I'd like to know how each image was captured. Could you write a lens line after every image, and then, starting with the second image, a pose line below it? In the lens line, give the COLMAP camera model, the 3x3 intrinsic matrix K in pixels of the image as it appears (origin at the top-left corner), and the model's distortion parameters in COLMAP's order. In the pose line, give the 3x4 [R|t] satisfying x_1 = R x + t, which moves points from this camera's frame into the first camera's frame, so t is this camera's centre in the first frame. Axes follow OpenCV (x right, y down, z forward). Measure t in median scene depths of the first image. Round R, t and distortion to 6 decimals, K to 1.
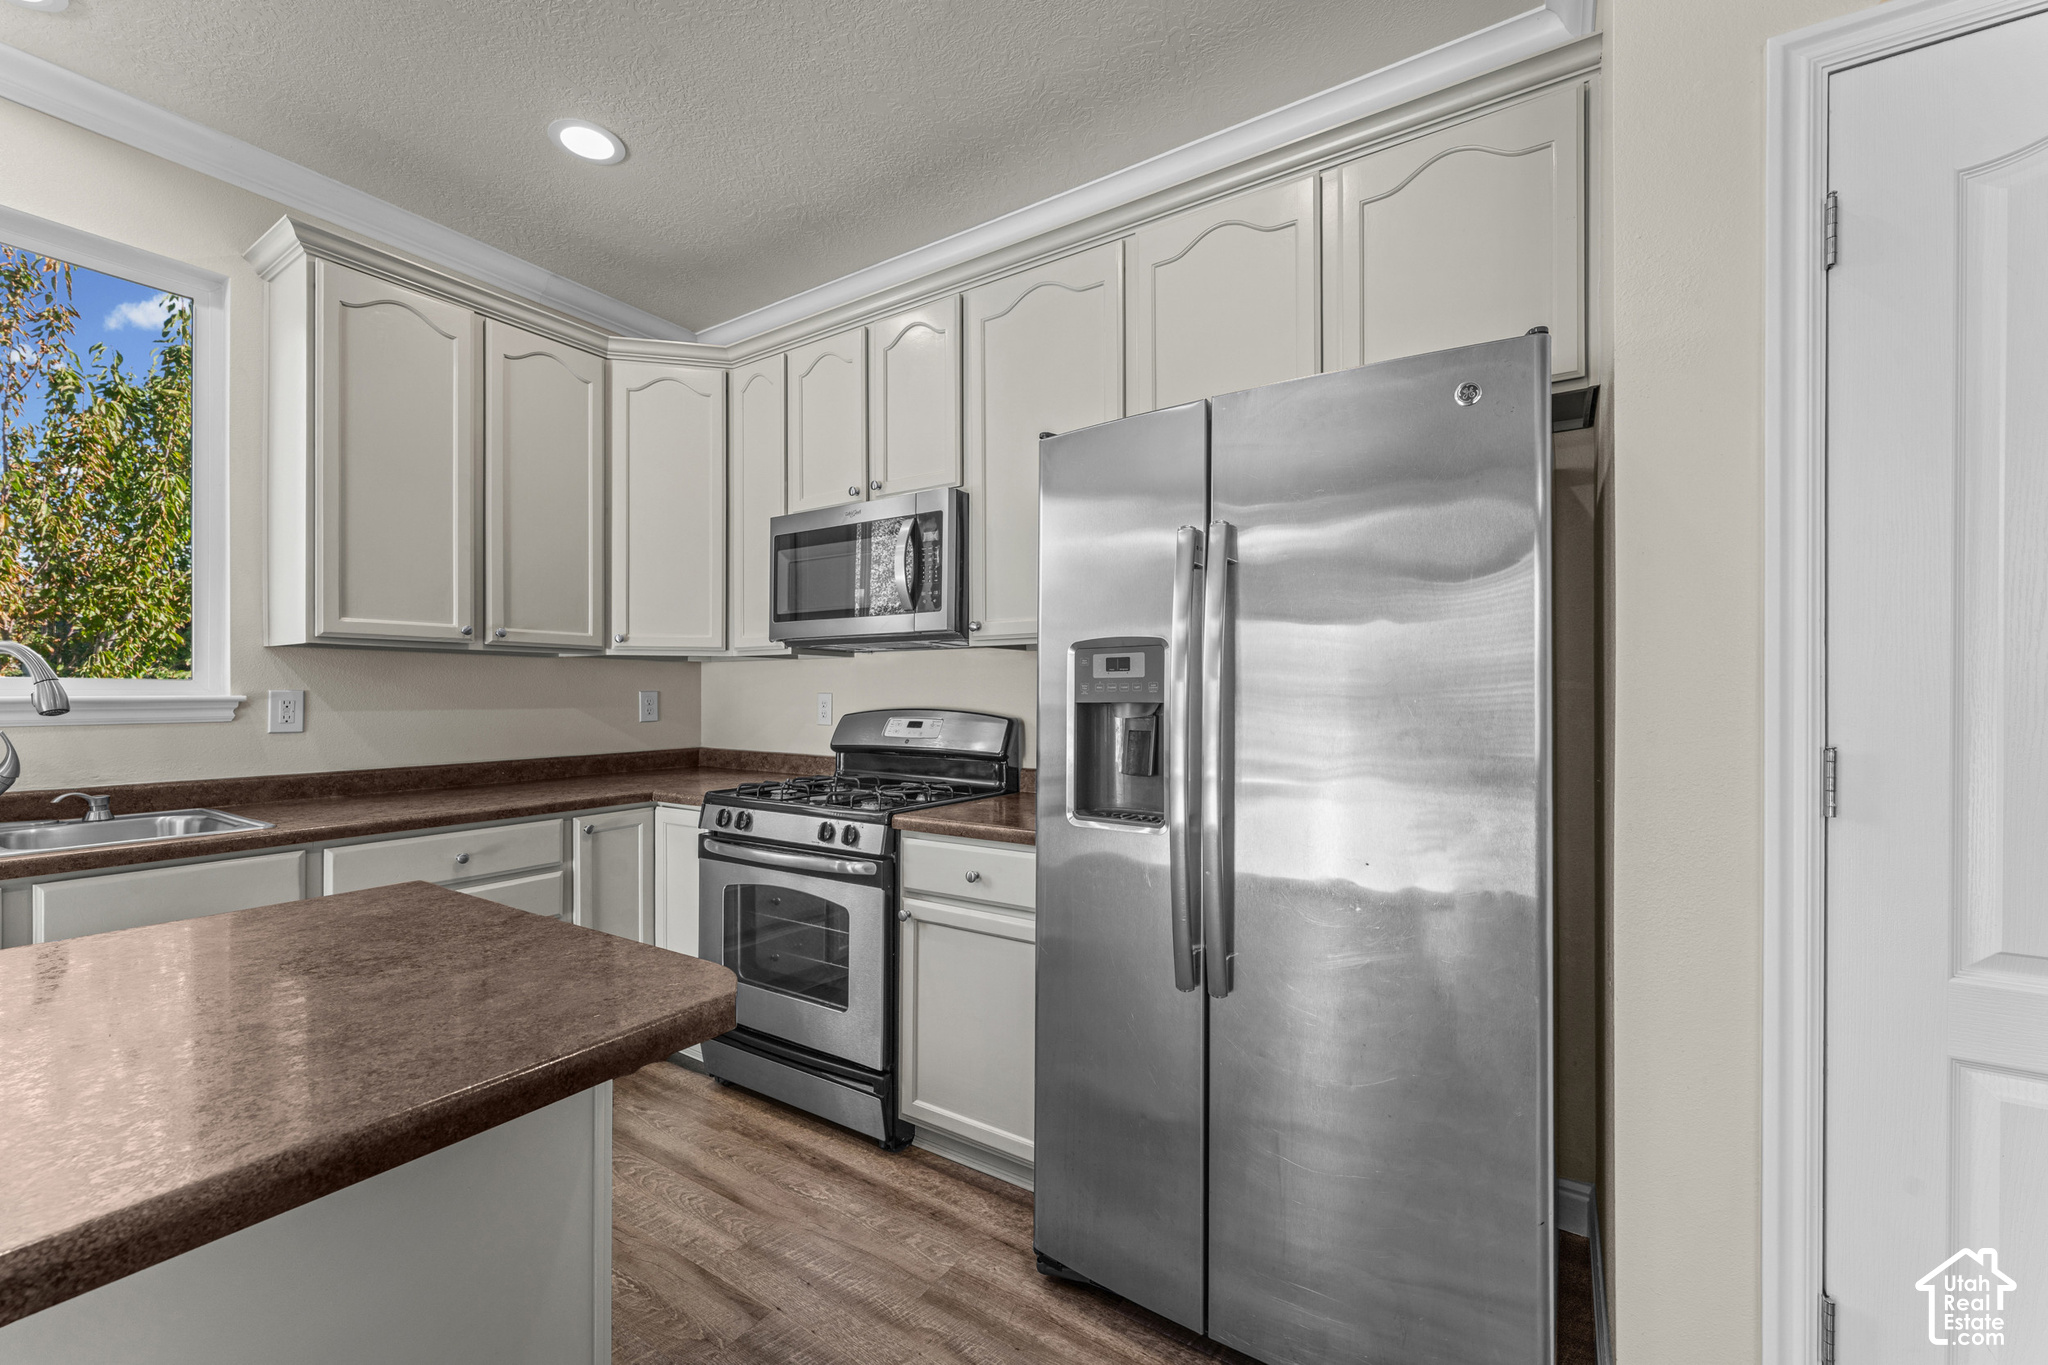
lens RADIAL K [[819.6, 0, 1023.3], [0, 819.6, 693.1], [0, 0, 1]] dist [-0.001333, -0.000357]
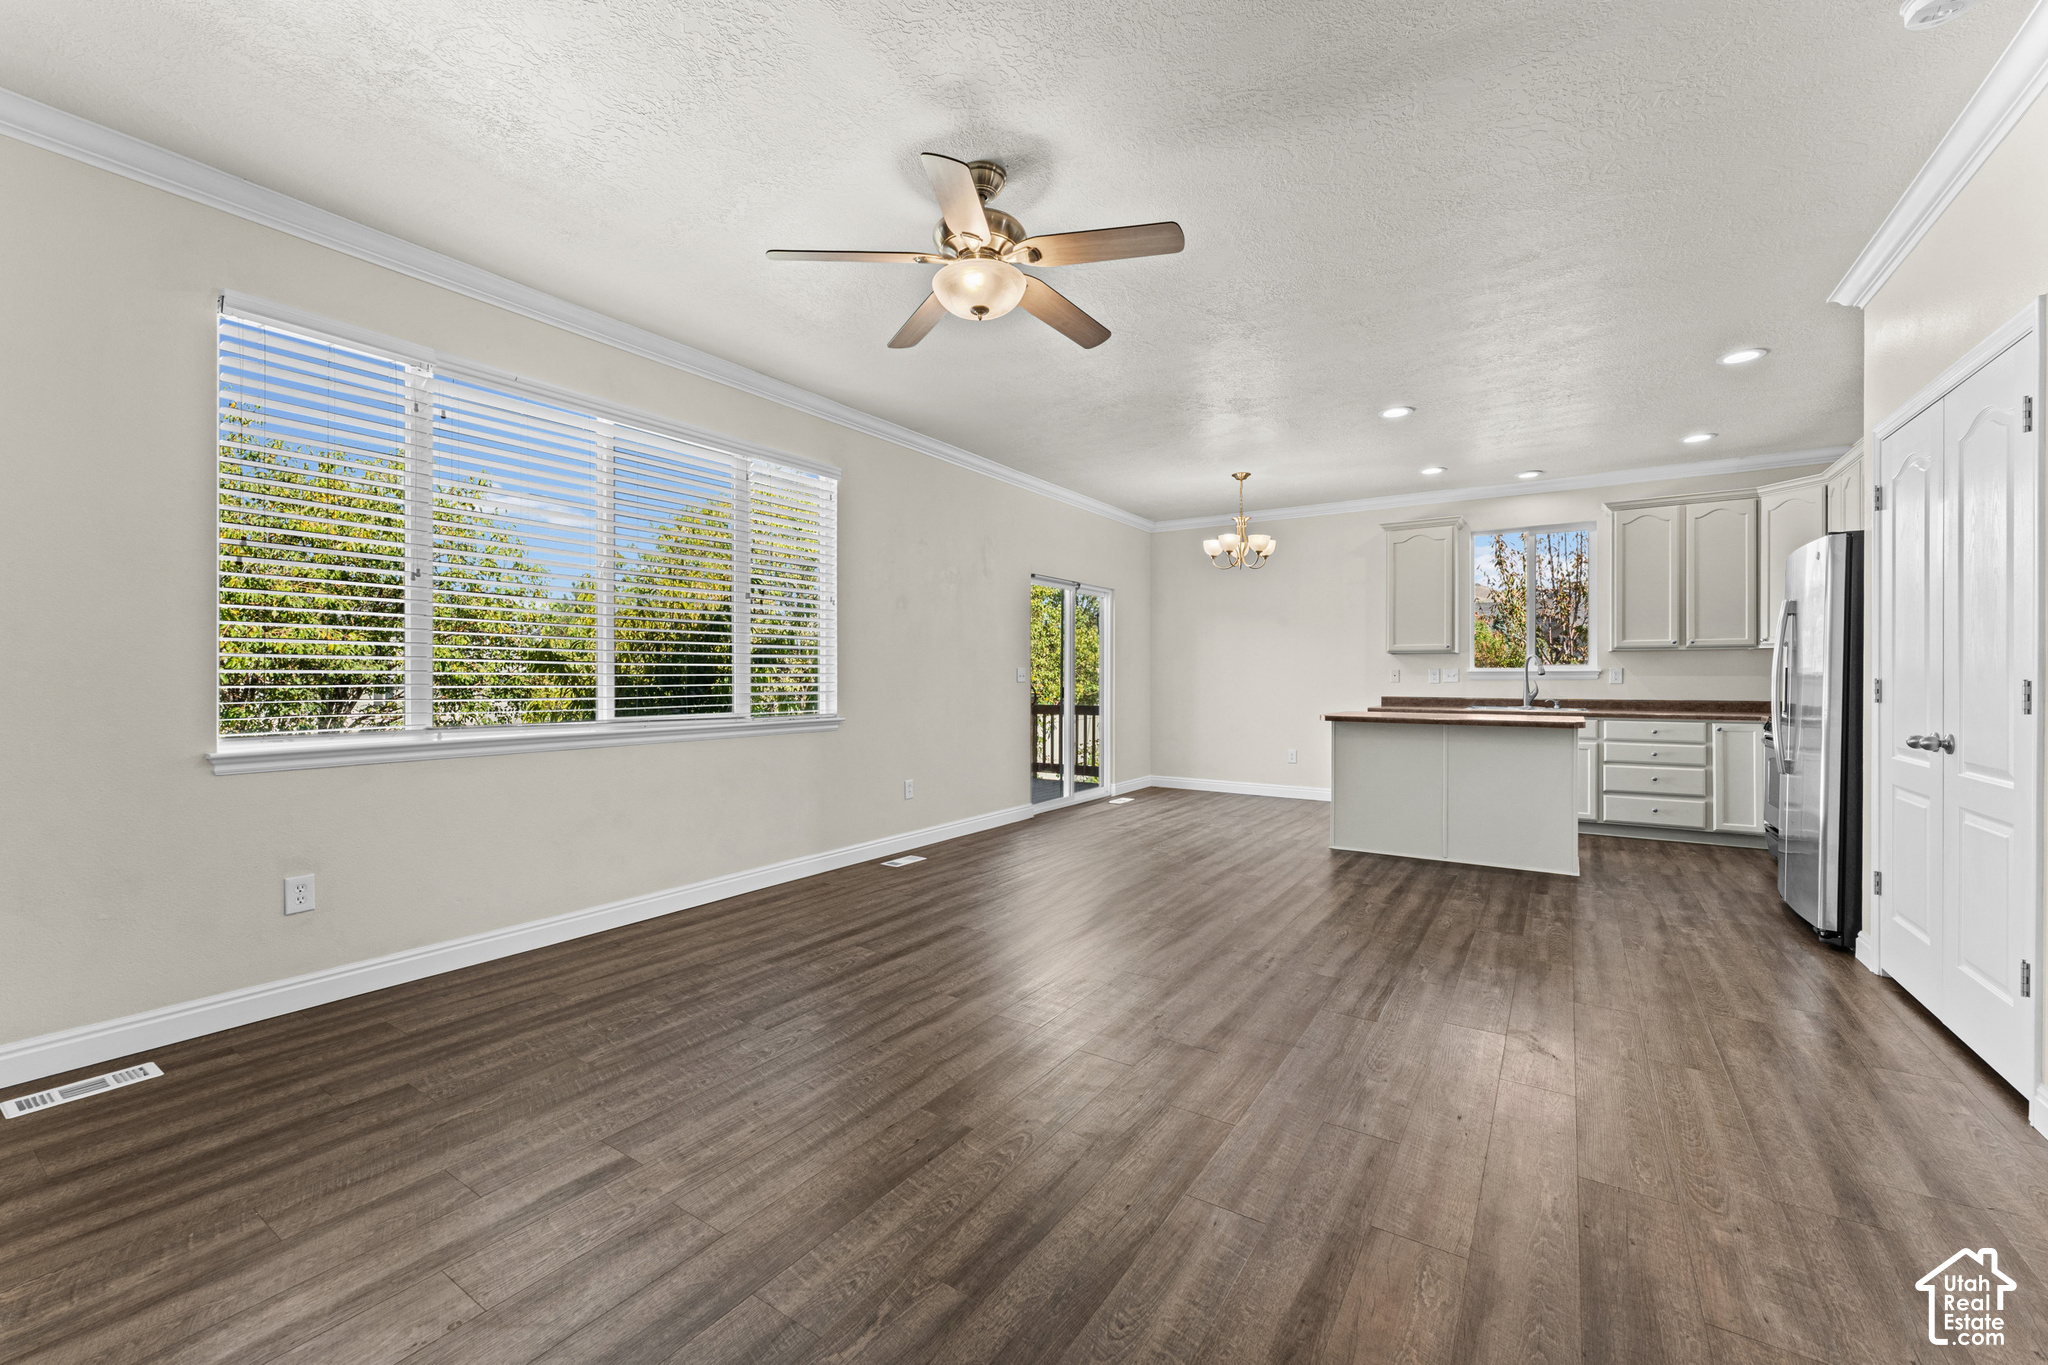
lens RADIAL K [[819.6, 0, 1013.3], [0, 819.6, 677.7], [0, 0, 1]] dist [-0.001333, -0.000357]
pose [[-0.020632, 0.000192, -0.999787, 1.962049], [-0.000067, 1.000000, 0.000194, 0.030887], [0.999787, 0.000071, -0.020632, -0.982538]]
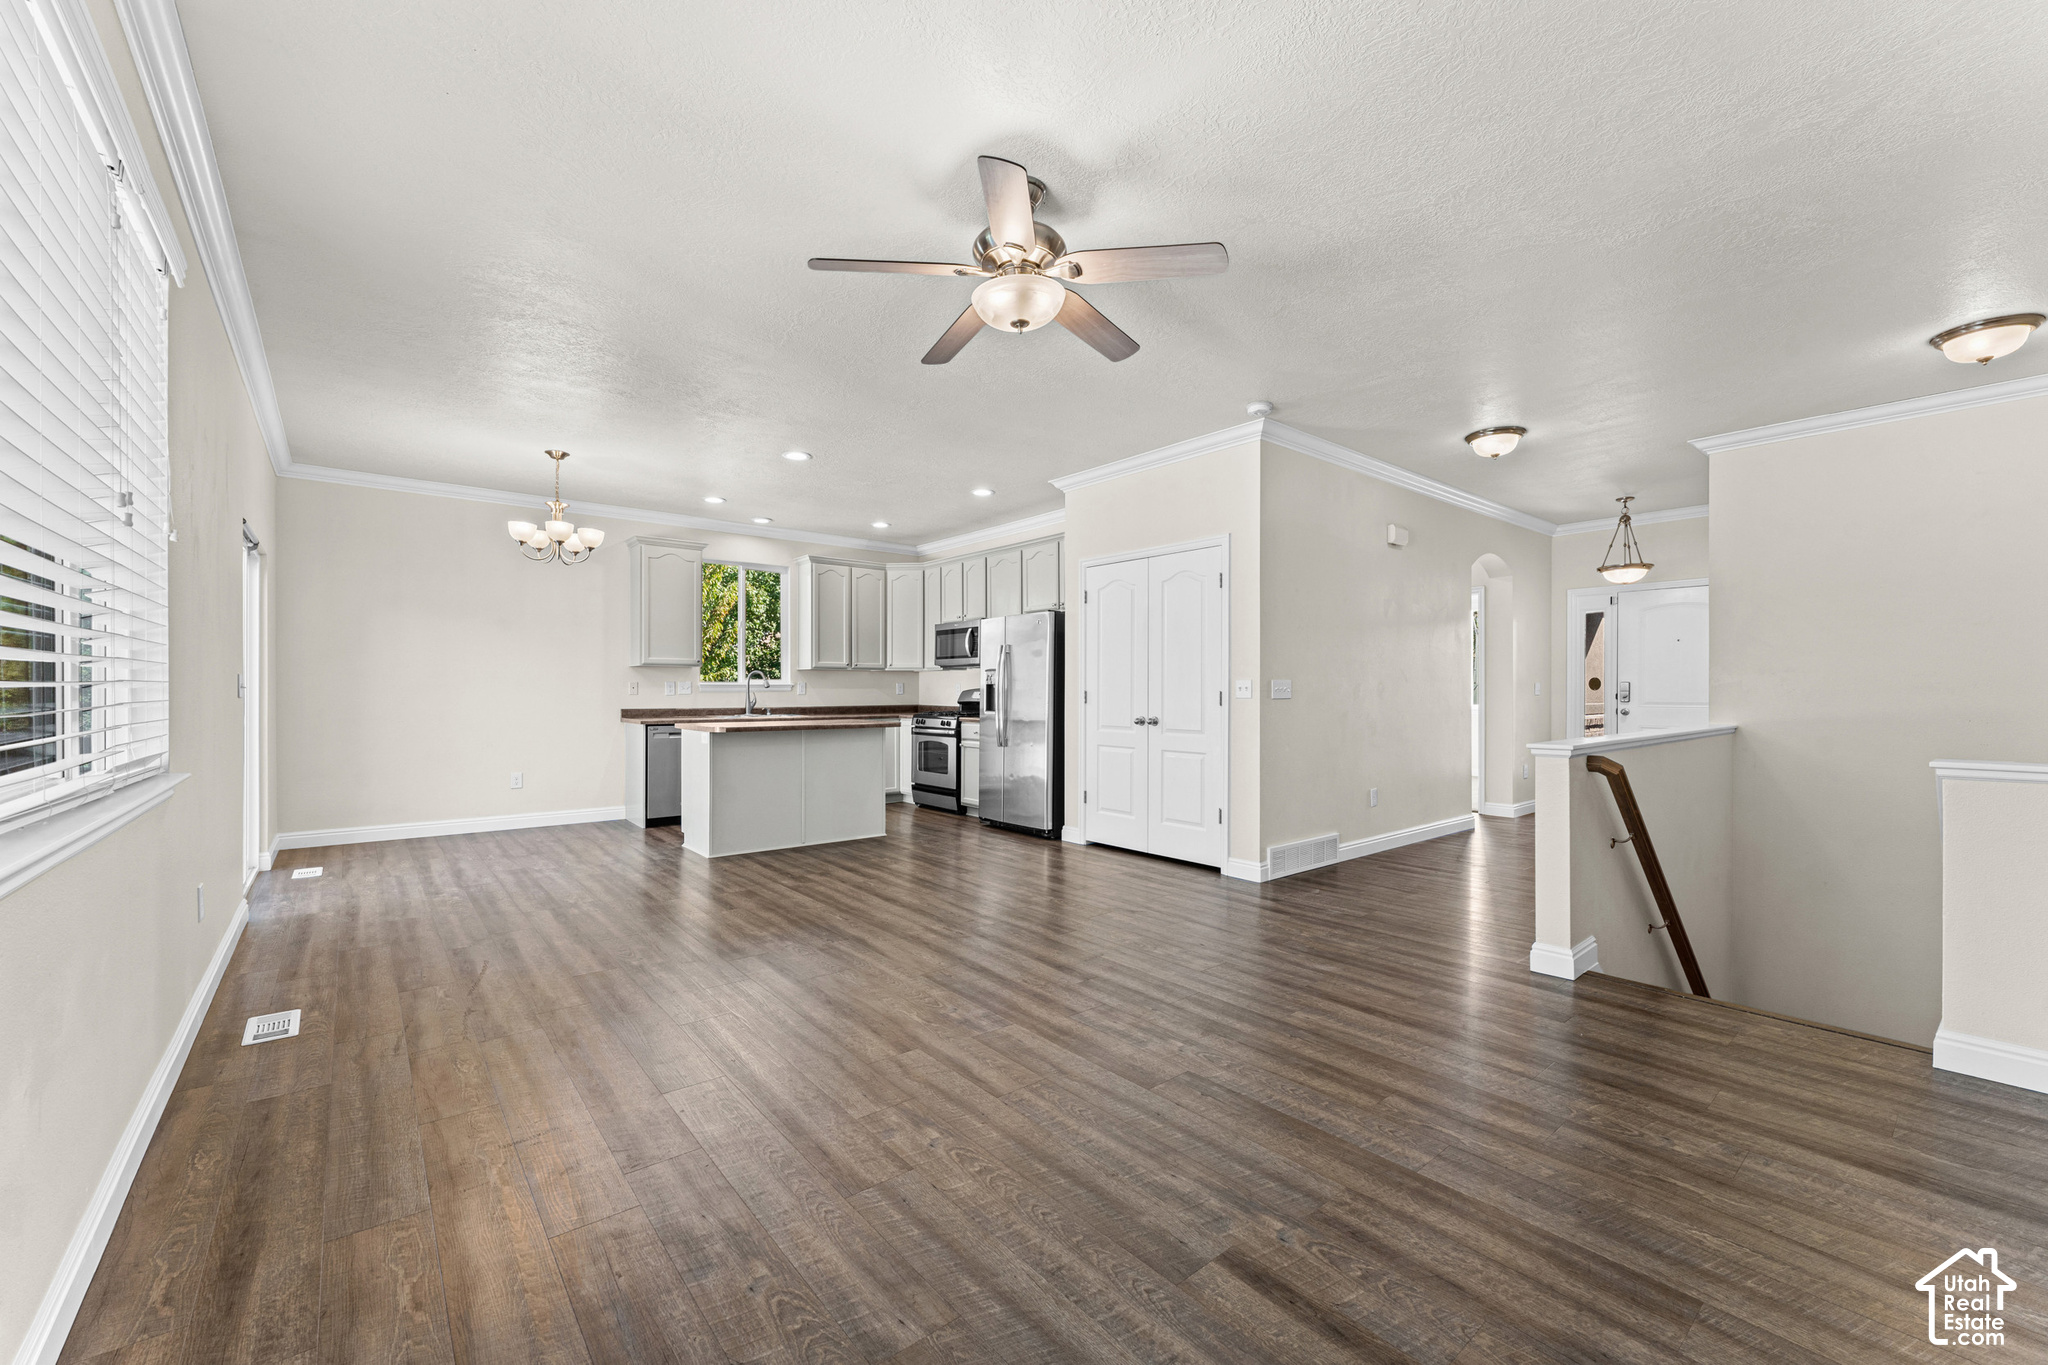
lens RADIAL K [[819.6, 0, 1018.2], [0, 819.6, 694.5], [0, 0, 1]] dist [-0.001333, -0.000357]
pose [[0.950652, 0.002443, -0.310250, 1.138417], [-0.000457, 0.999979, 0.006474, 0.027346], [0.310259, -0.006013, 0.950633, -2.193887]]
